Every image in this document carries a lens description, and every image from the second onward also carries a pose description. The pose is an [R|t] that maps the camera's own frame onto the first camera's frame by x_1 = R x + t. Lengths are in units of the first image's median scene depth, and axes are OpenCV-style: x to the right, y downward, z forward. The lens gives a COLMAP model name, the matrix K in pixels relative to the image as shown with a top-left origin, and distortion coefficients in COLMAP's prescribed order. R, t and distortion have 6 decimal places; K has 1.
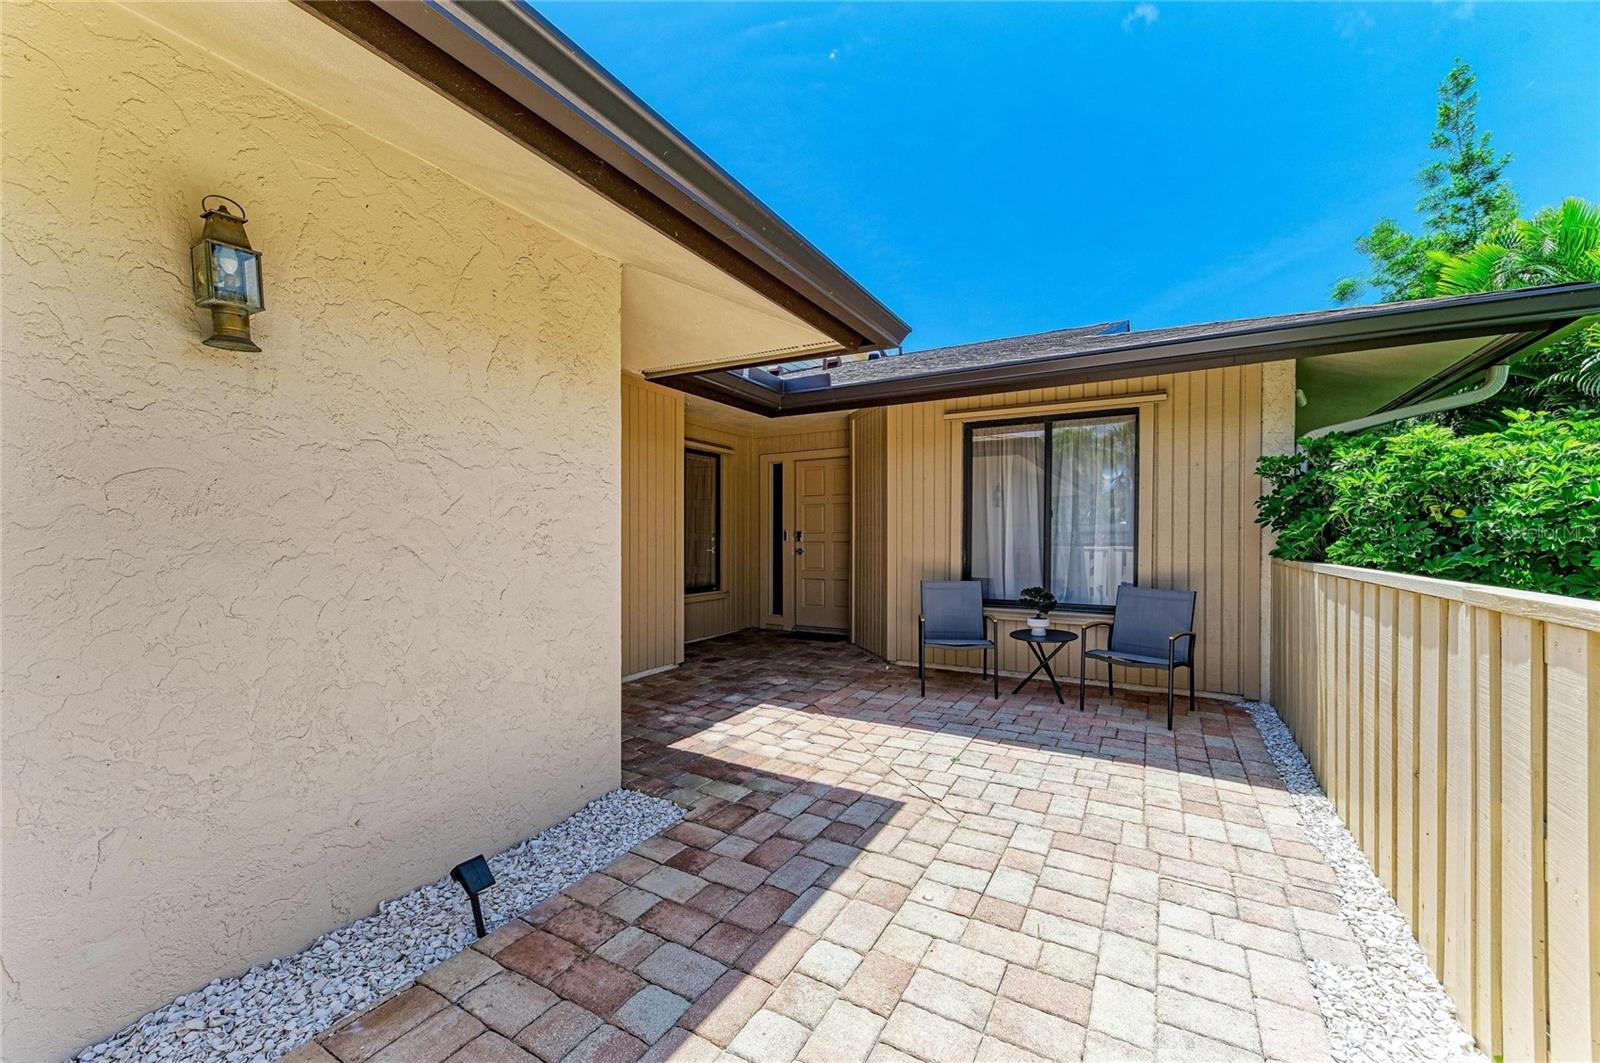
lens RADIAL K [[624.8, 0, 794.3], [0, 624.8, 538.0], [0, 0, 1]] dist [0.008354, -0.000067]
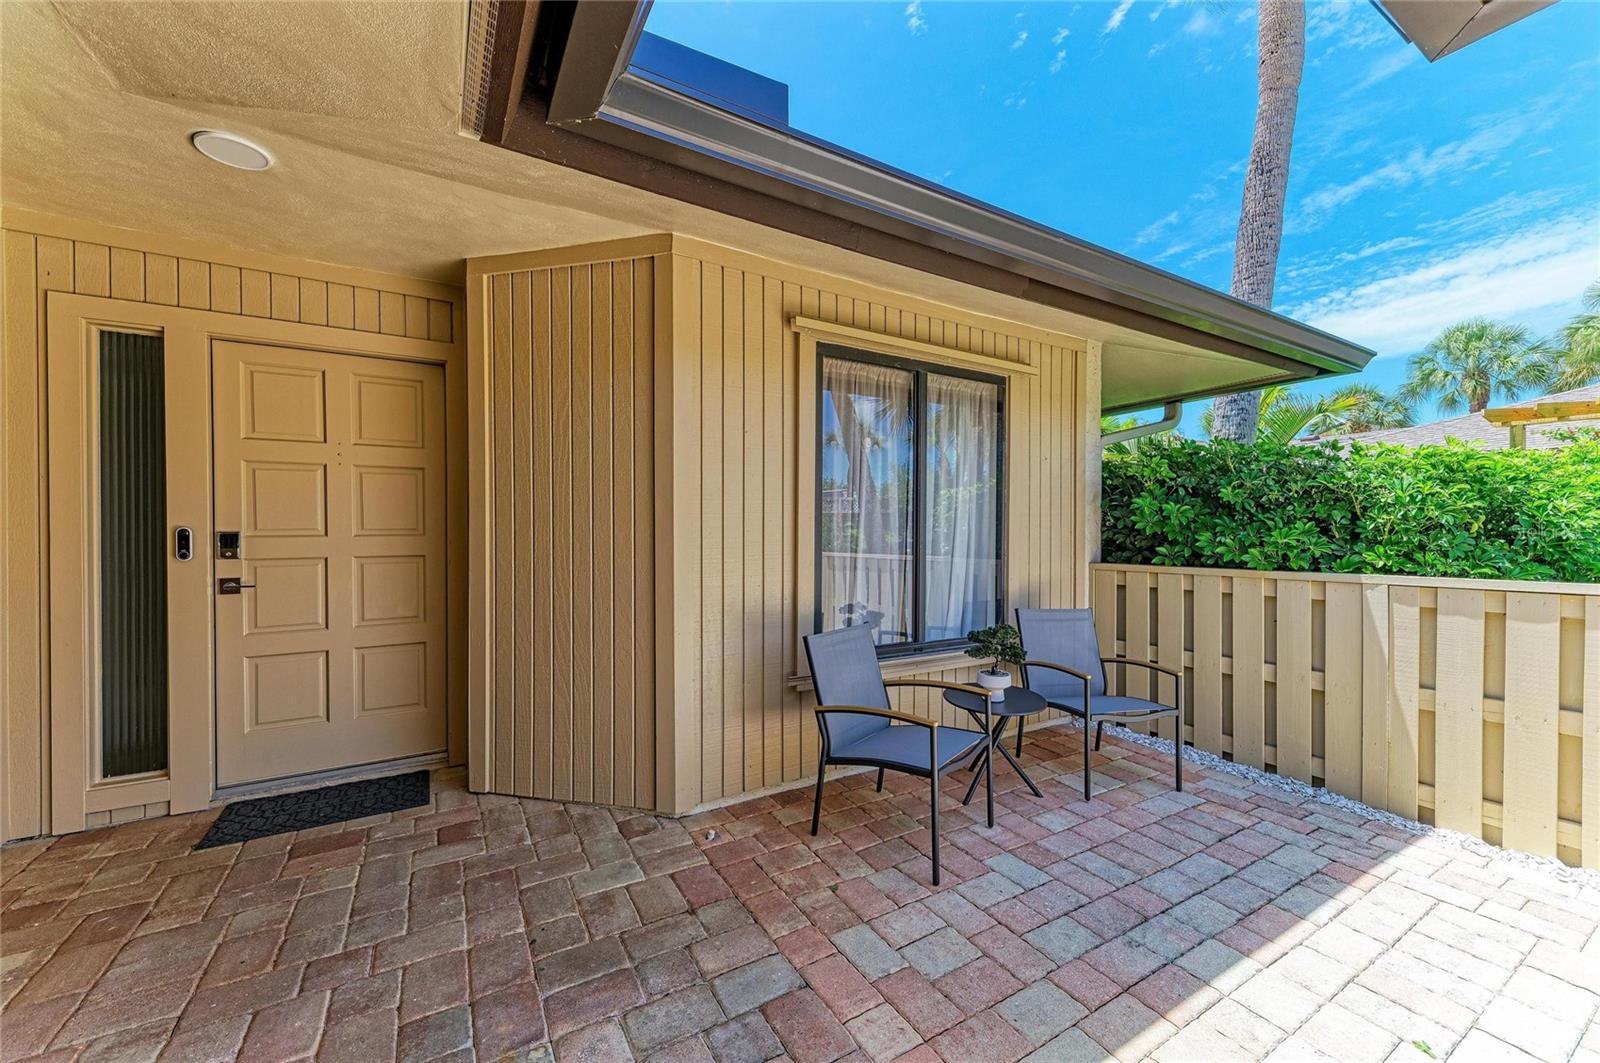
lens RADIAL K [[624.8, 0, 794.3], [0, 624.8, 538.0], [0, 0, 1]] dist [0.008354, -0.000067]
pose [[0.485259, -0.008639, 0.874328, -0.261078], [0.004851, 0.999962, 0.007188, -0.012645], [-0.874357, 0.000753, 0.485283, 0.873682]]
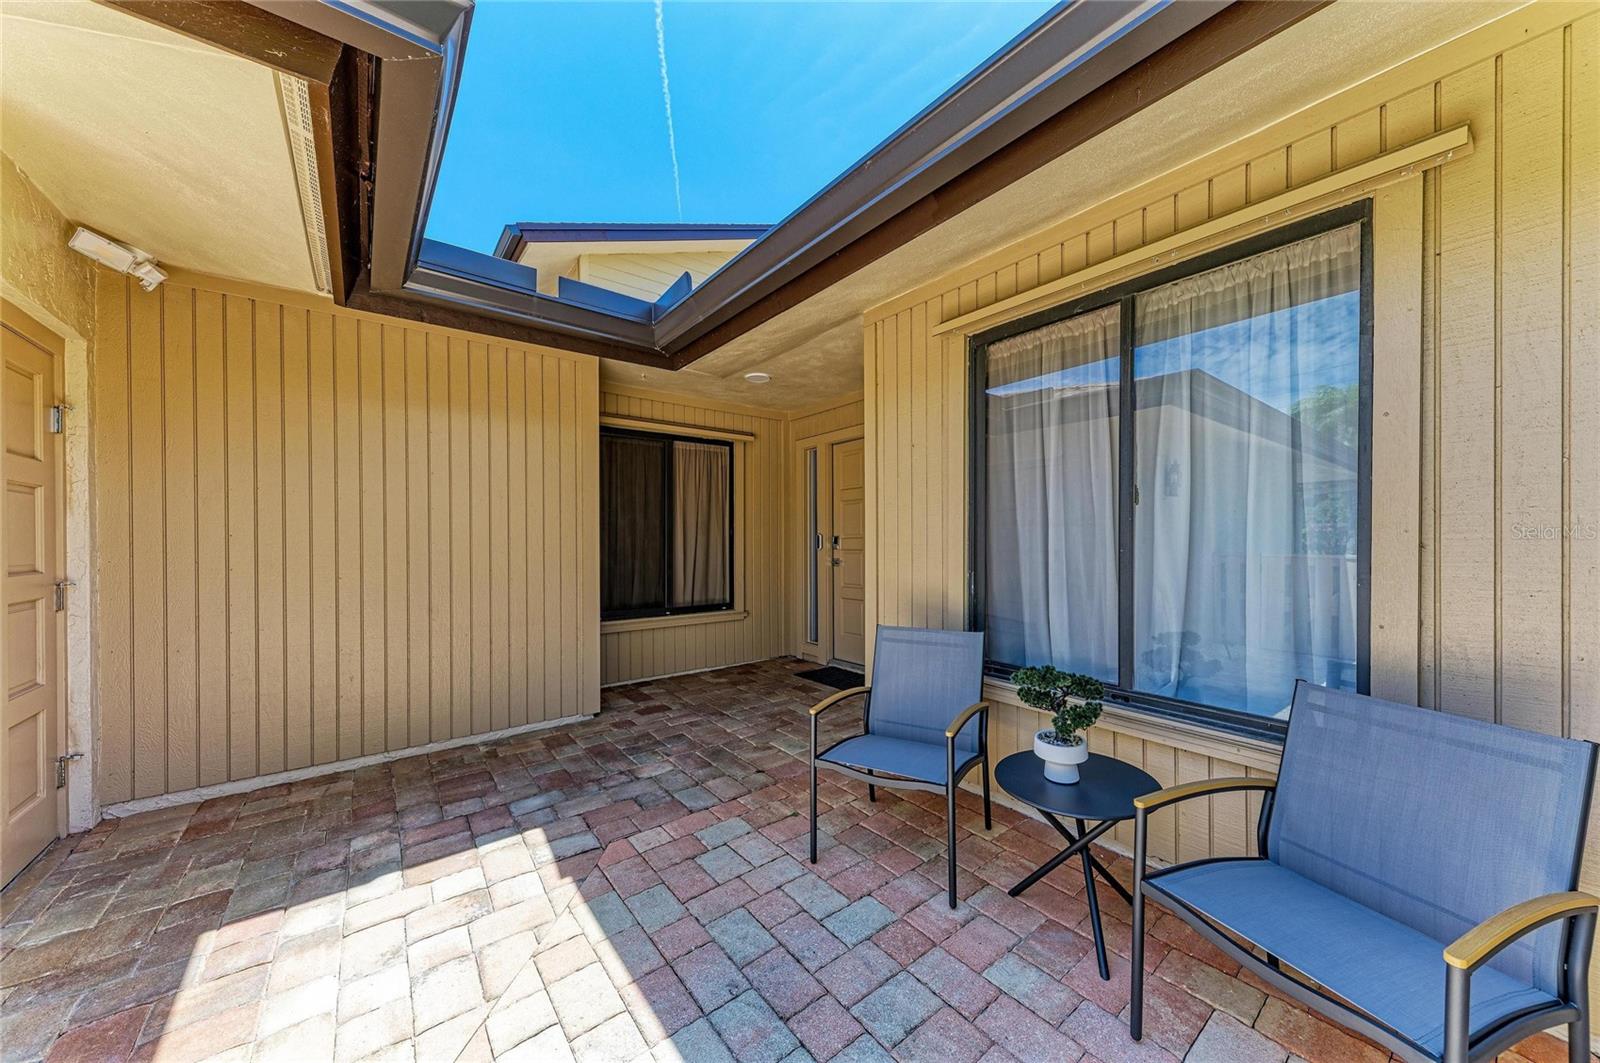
lens RADIAL K [[553.8, 0, 808.8], [0, 553.8, 539.1], [0, 0, 1]] dist [0.005934, -0.000055]
pose [[0.929742, -0.007589, -0.368133, 0.373338], [0.005866, 0.999966, -0.005801, -0.004729], [0.368165, 0.003234, 0.929755, 0.588502]]
